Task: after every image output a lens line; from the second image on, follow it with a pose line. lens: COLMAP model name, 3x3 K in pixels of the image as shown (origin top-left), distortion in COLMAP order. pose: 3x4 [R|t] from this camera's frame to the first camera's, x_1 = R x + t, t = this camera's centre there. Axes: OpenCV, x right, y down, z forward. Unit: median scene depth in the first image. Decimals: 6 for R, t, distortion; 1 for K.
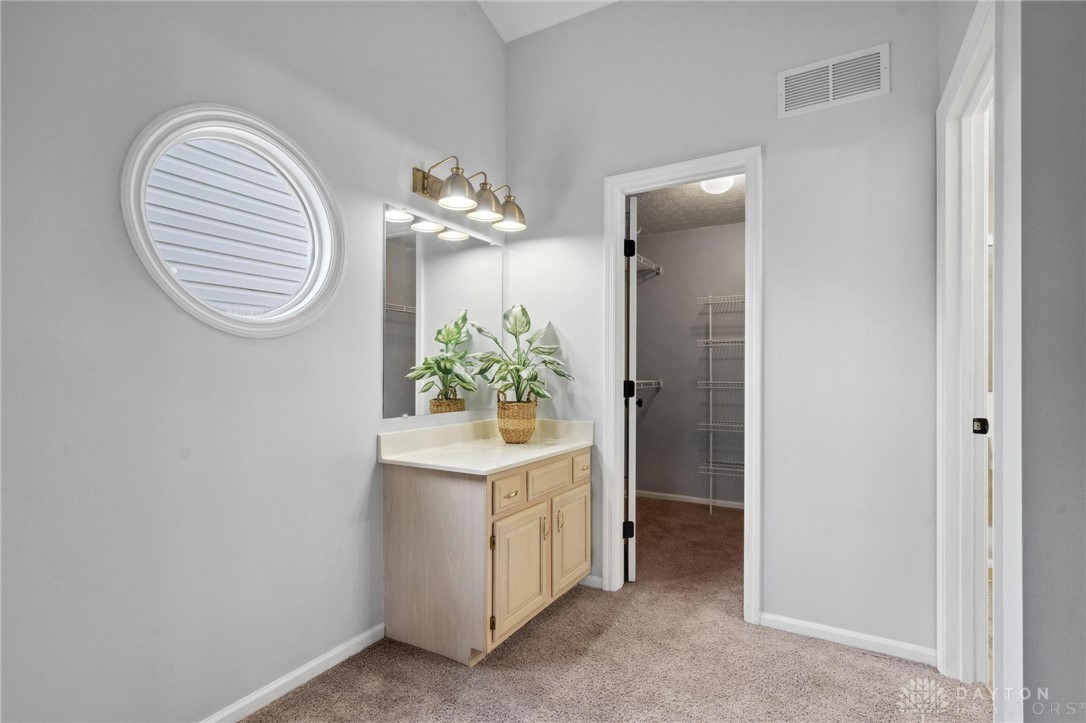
lens RADIAL K [[515.5, 0, 543.0], [0, 515.5, 361.5], [0, 0, 1]] dist [0.000658, -0.000076]
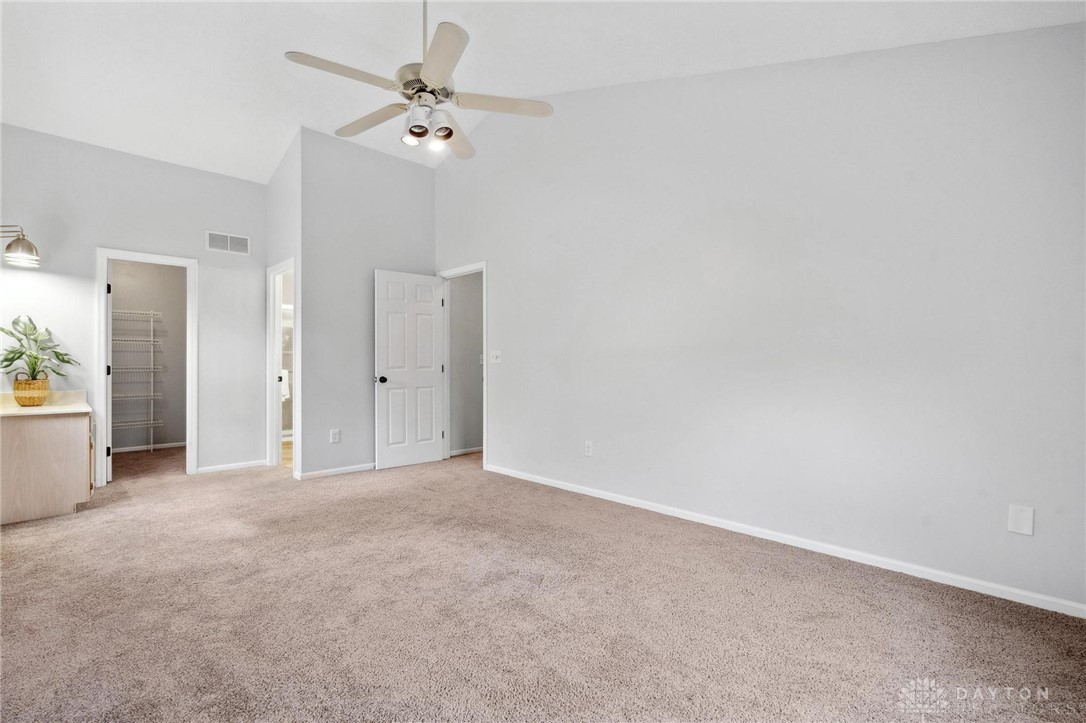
lens RADIAL K [[515.5, 0, 543.0], [0, 515.5, 361.5], [0, 0, 1]] dist [0.000658, -0.000076]
pose [[0.245324, 0.006533, 0.969419, -1.164850], [-0.022615, 0.999744, -0.001014, -0.008951], [-0.969177, -0.021675, 0.245409, -0.851371]]
